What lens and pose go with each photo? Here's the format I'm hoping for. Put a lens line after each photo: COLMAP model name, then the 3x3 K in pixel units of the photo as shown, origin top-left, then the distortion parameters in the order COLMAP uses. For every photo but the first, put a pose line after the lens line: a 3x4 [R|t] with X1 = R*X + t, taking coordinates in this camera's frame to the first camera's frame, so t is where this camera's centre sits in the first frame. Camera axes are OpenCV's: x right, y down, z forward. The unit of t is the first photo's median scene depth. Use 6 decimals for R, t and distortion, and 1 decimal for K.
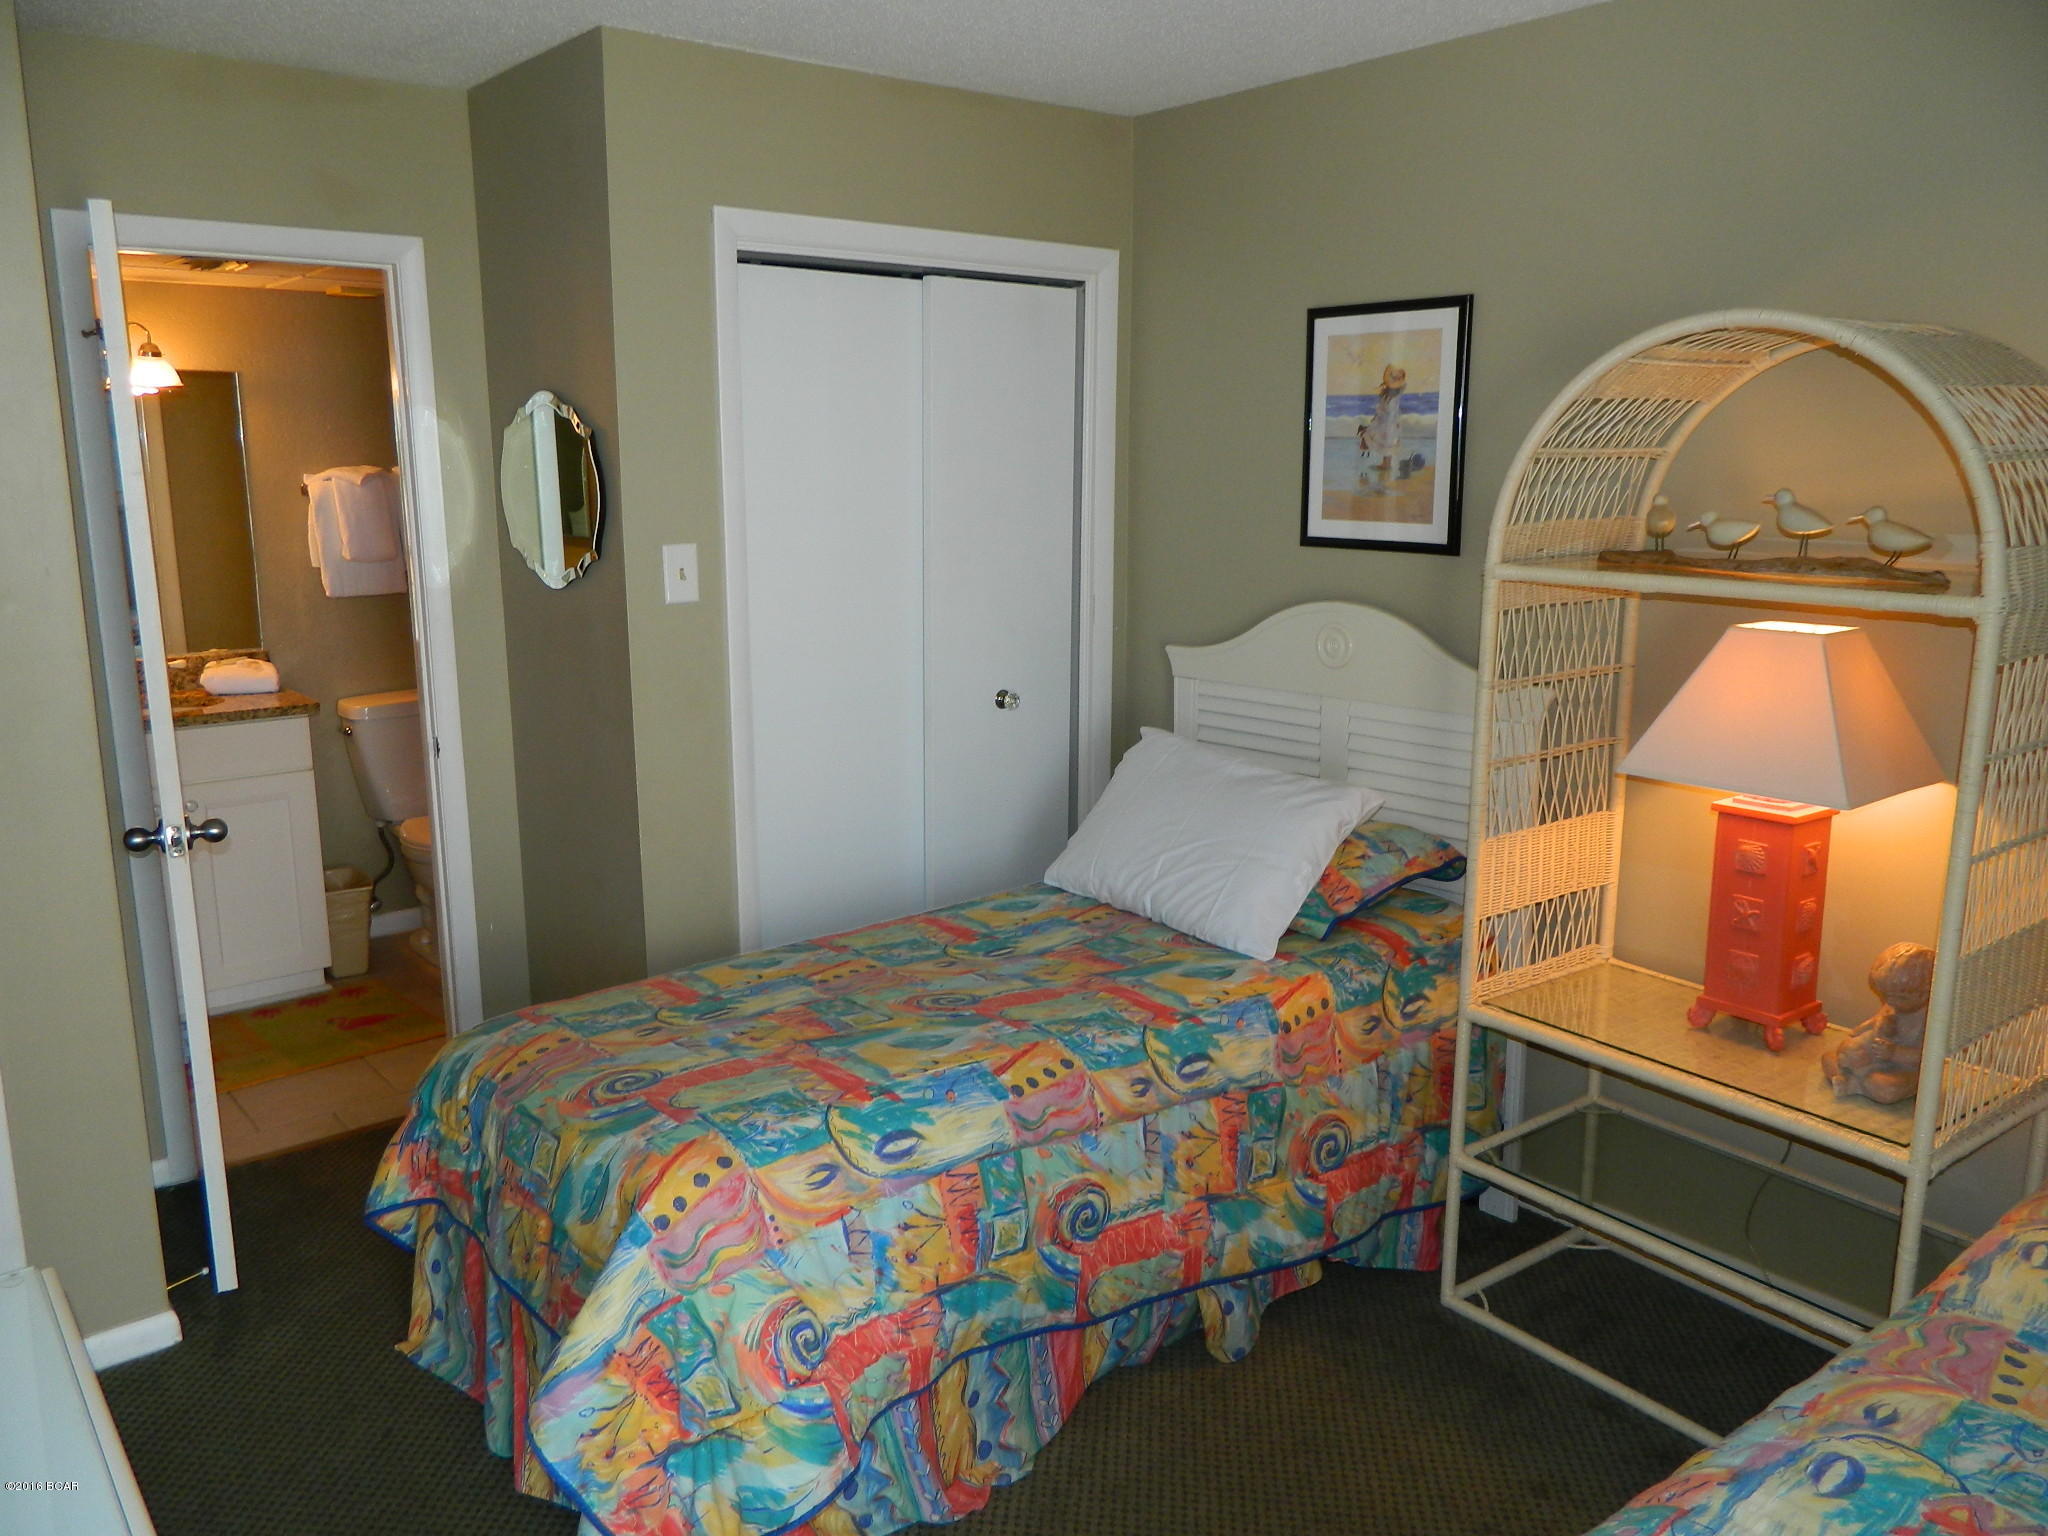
lens RADIAL K [[1537.9, 0, 1031.3], [0, 1537.9, 769.5], [0, 0, 1]] dist [0.001124, 0.002488]
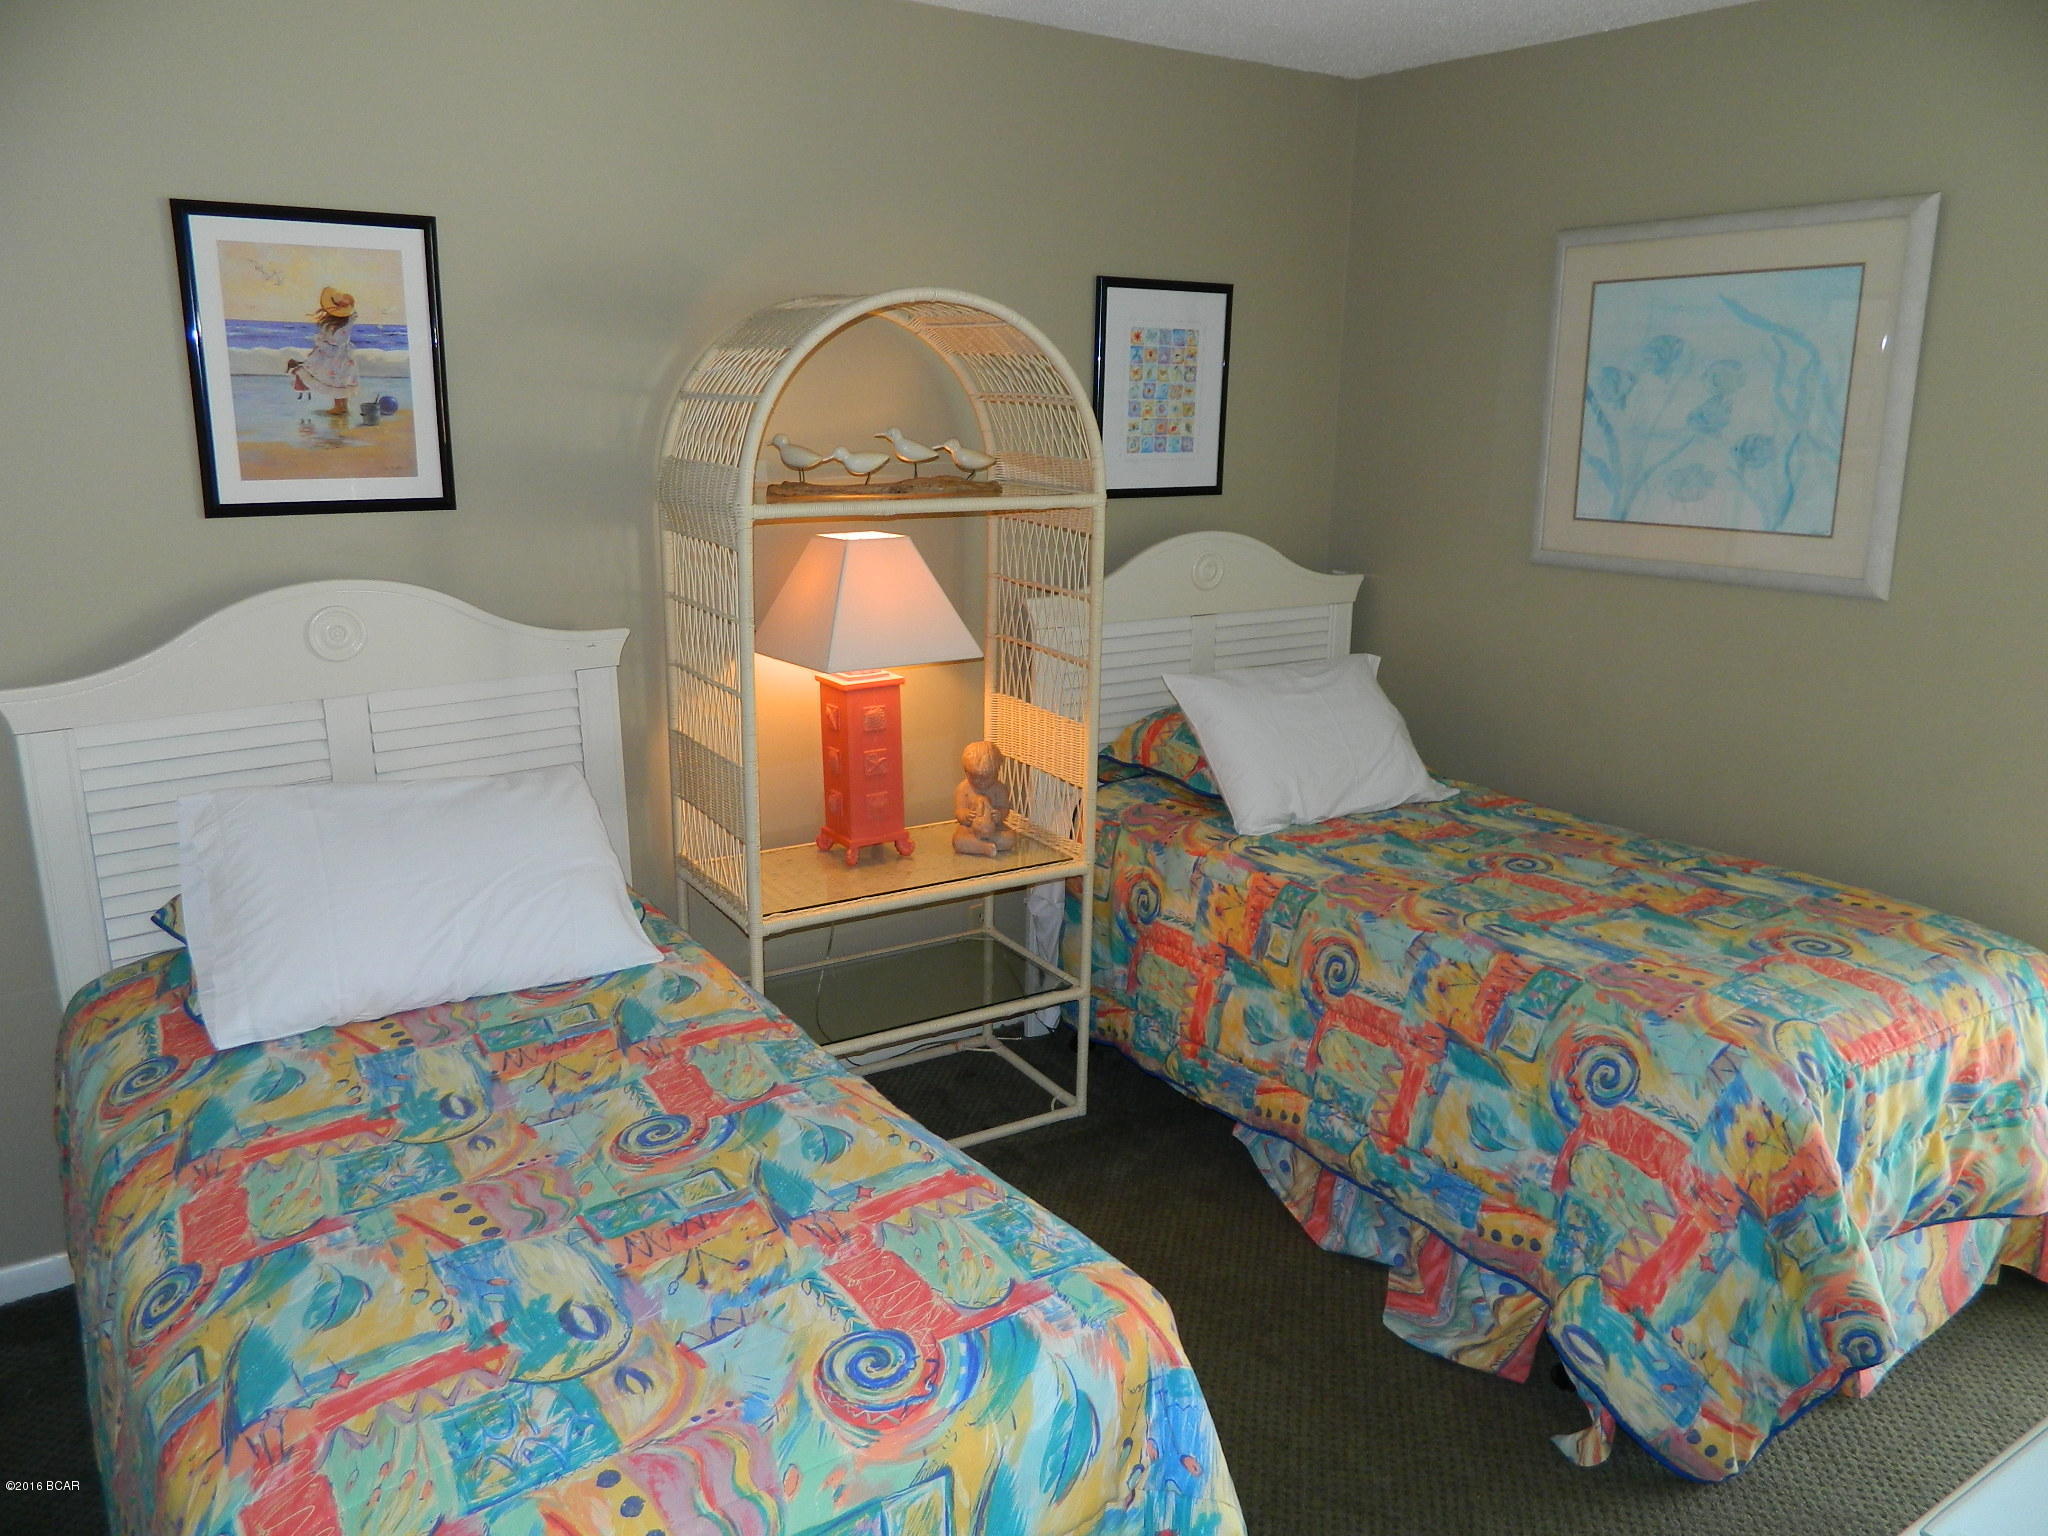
lens RADIAL K [[1537.9, 0, 1026.5], [0, 1537.9, 768.8], [0, 0, 1]] dist [0.001124, 0.002488]
pose [[0.079022, -0.245899, 0.966069, -0.610593], [0.190855, 0.954905, 0.227446, -0.134722], [-0.978432, 0.166406, 0.122389, 0.584342]]
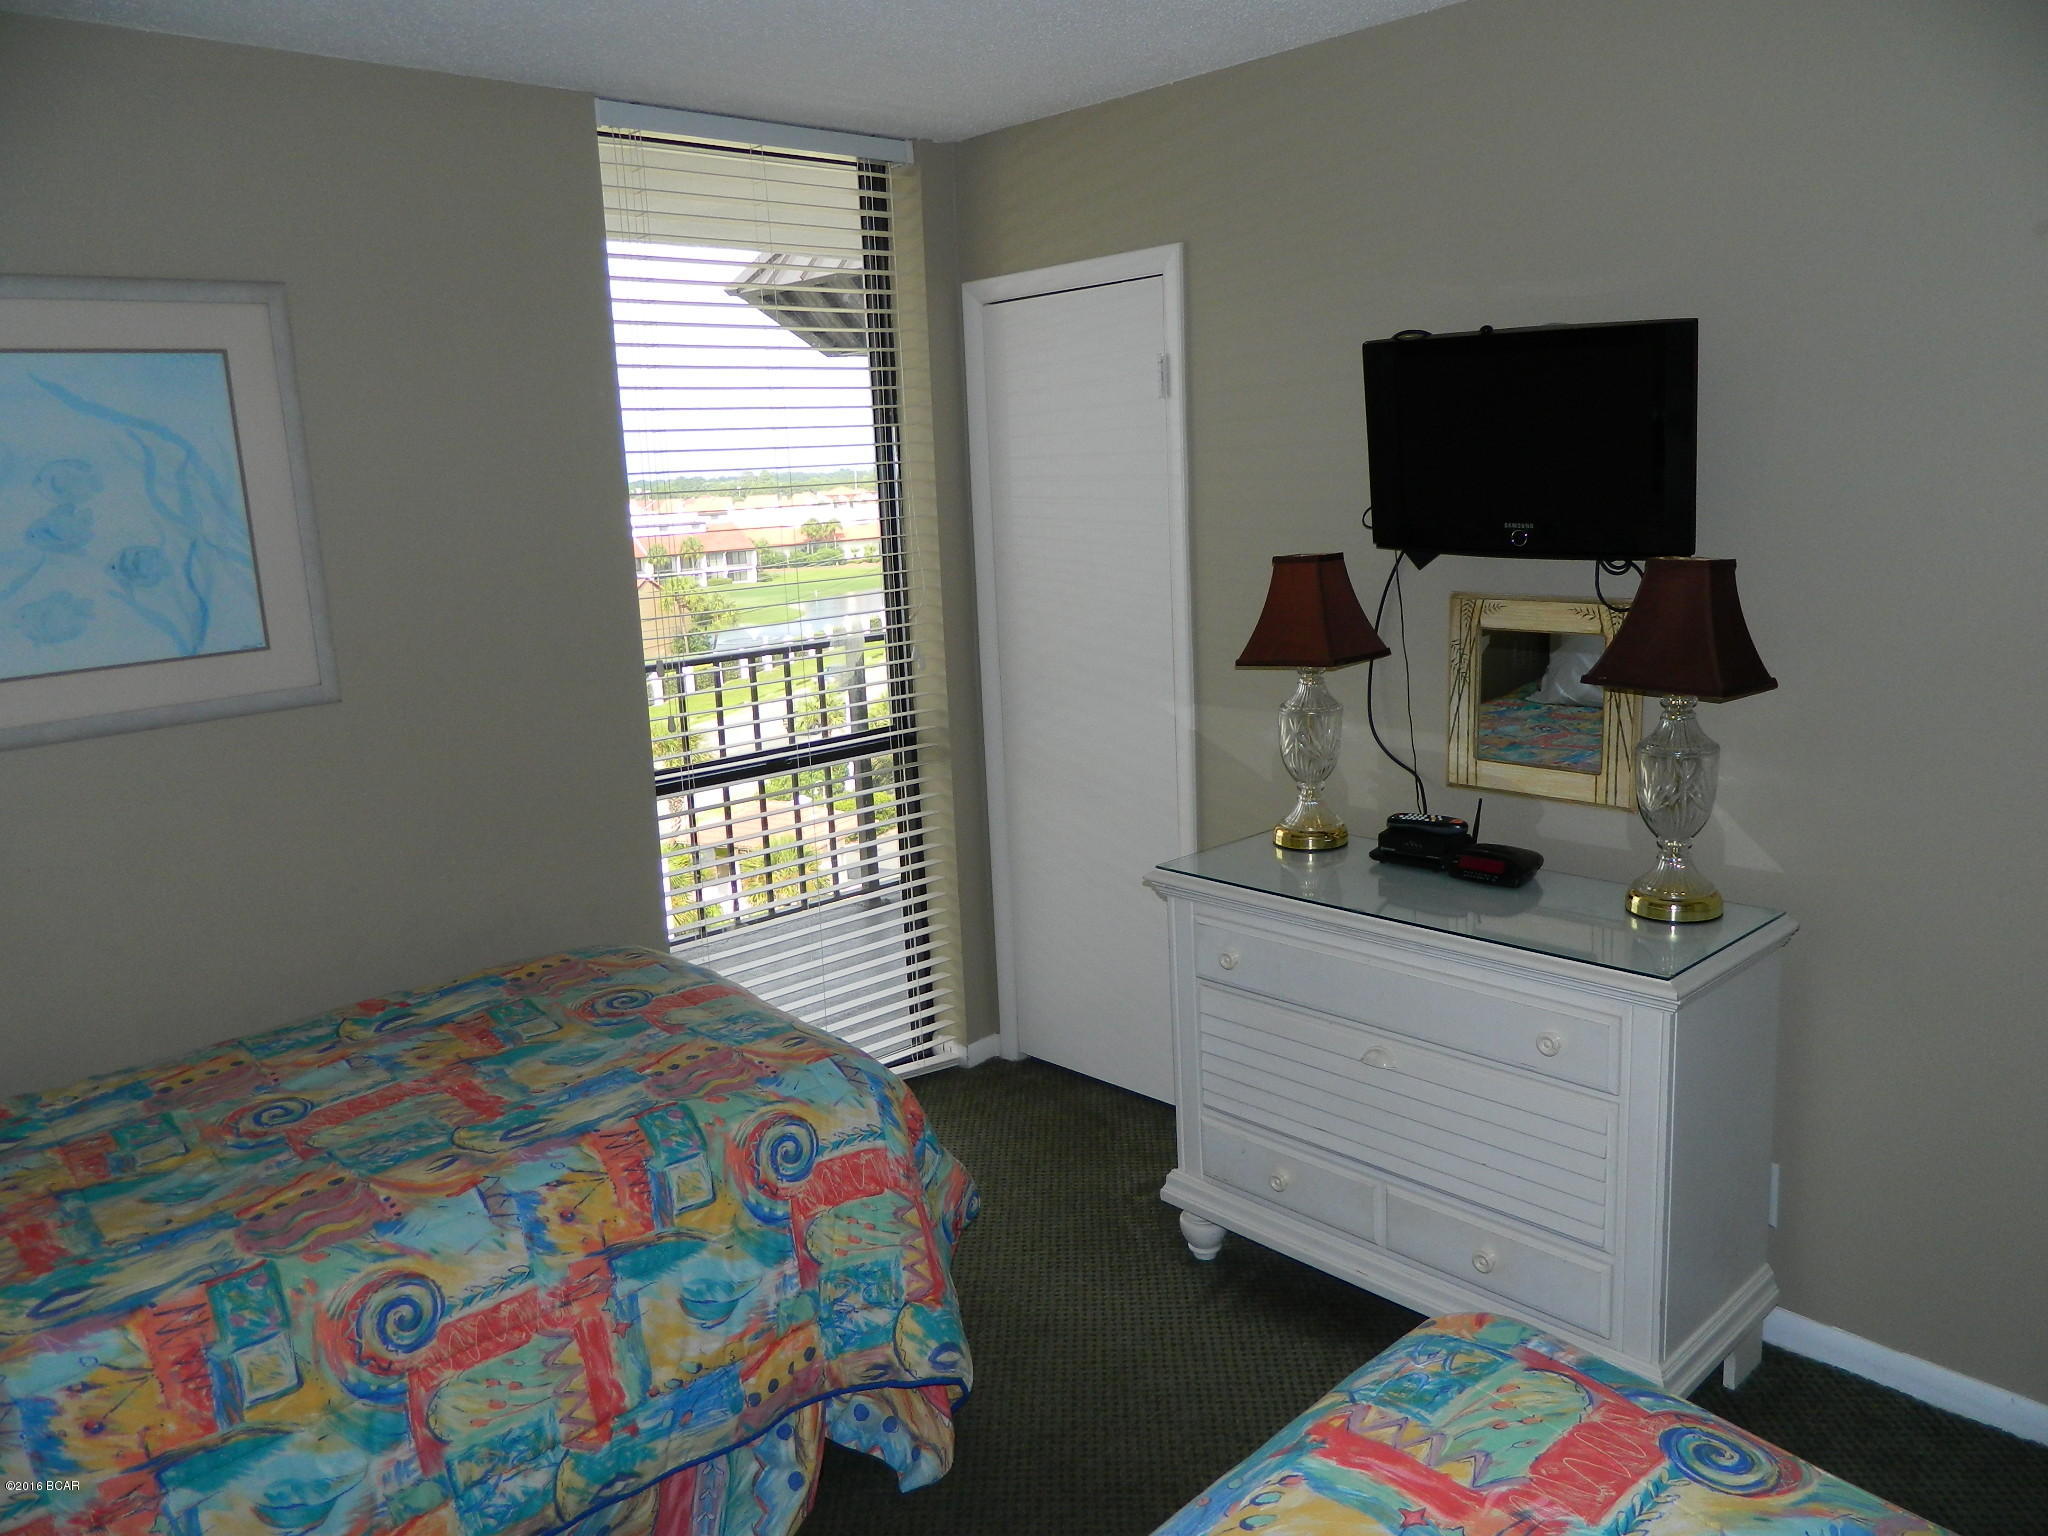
lens RADIAL K [[1537.9, 0, 1015.9], [0, 1537.9, 765.3], [0, 0, 1]] dist [0.001124, 0.002488]
pose [[-0.996909, 0.054883, -0.056207, 0.031147], [0.028996, 0.922028, 0.386035, -0.221494], [0.073012, 0.383212, -0.920770, 1.047628]]
